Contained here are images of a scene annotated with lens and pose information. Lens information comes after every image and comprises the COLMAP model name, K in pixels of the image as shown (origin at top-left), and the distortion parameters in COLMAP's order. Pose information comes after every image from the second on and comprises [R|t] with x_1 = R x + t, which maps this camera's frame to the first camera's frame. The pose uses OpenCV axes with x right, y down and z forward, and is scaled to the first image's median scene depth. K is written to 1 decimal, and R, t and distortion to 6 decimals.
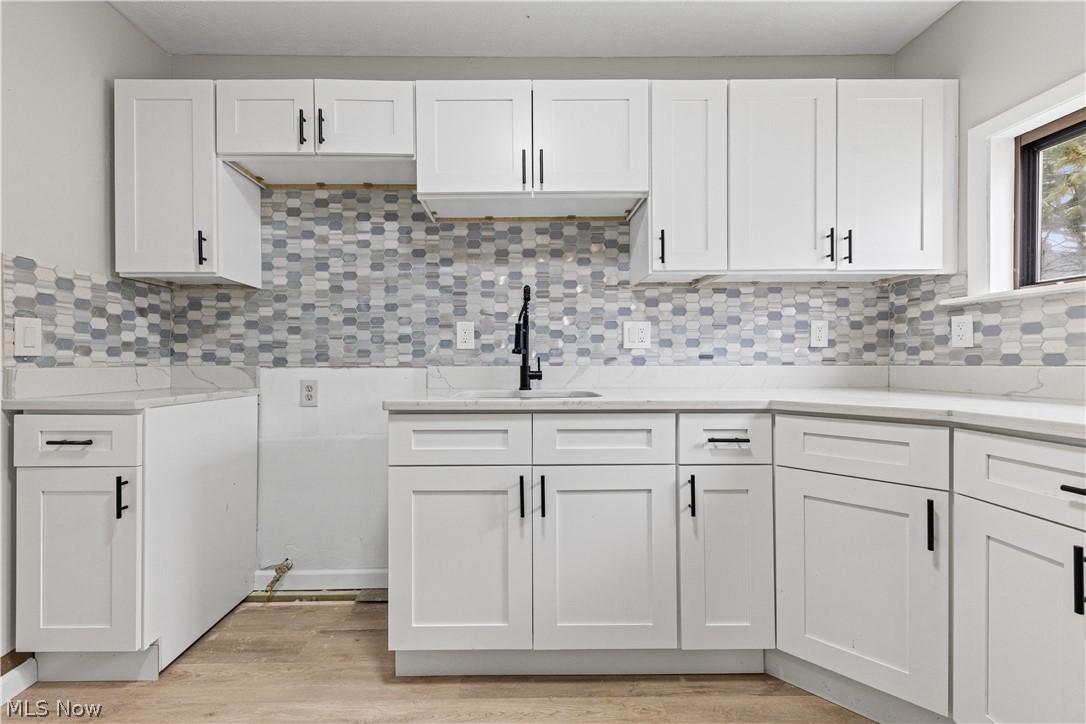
lens RADIAL K [[436.8, 0, 522.0], [0, 436.8, 361.7], [0, 0, 1]] dist [0.017082, -0.006473]
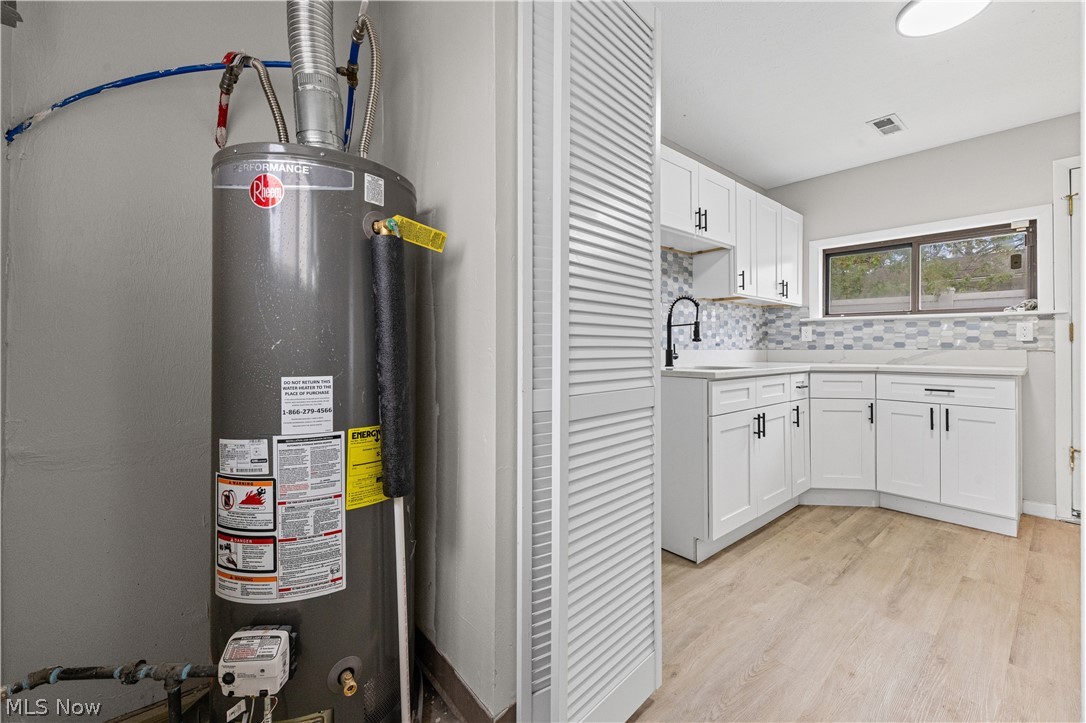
lens RADIAL K [[436.8, 0, 542.3], [0, 436.8, 343.1], [0, 0, 1]] dist [0.017082, -0.006473]
pose [[0.767578, 0.011276, 0.640856, -1.237440], [-0.003552, 0.999905, -0.013340, 0.008574], [-0.640945, 0.007963, 0.767545, 0.166100]]
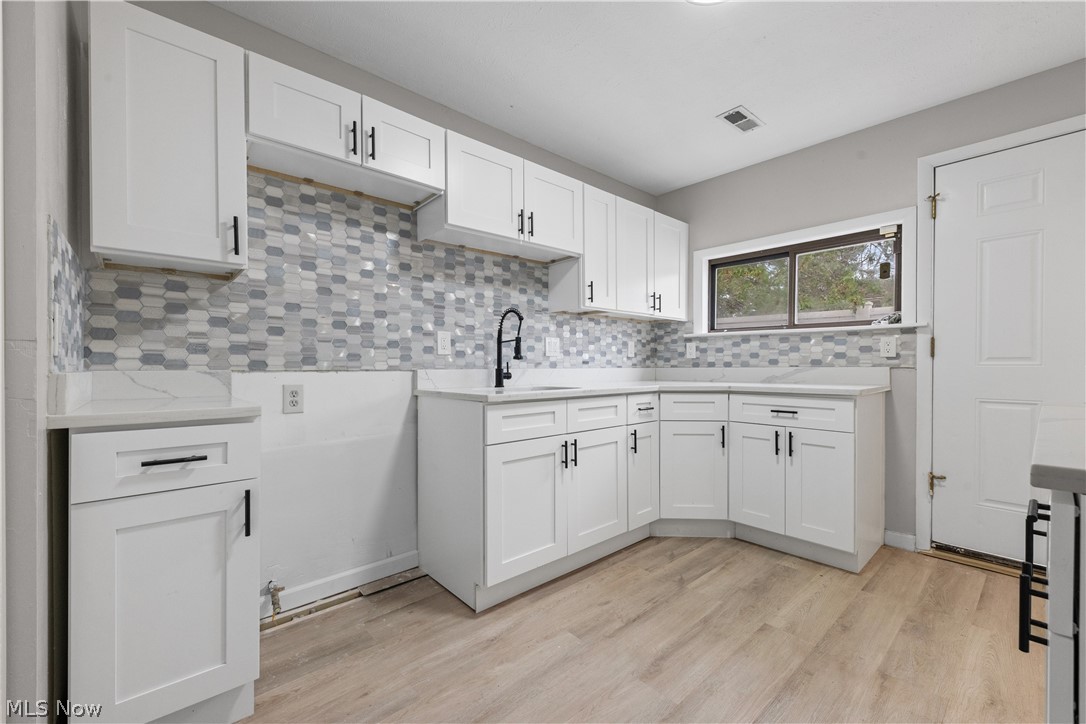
lens RADIAL K [[436.8, 0, 541.8], [0, 436.8, 367.8], [0, 0, 1]] dist [0.017082, -0.006473]
pose [[0.757363, -0.002379, 0.652990, -0.745742], [0.001575, 0.999997, 0.001817, 0.004675], [-0.652992, -0.000347, 0.757364, -0.061194]]
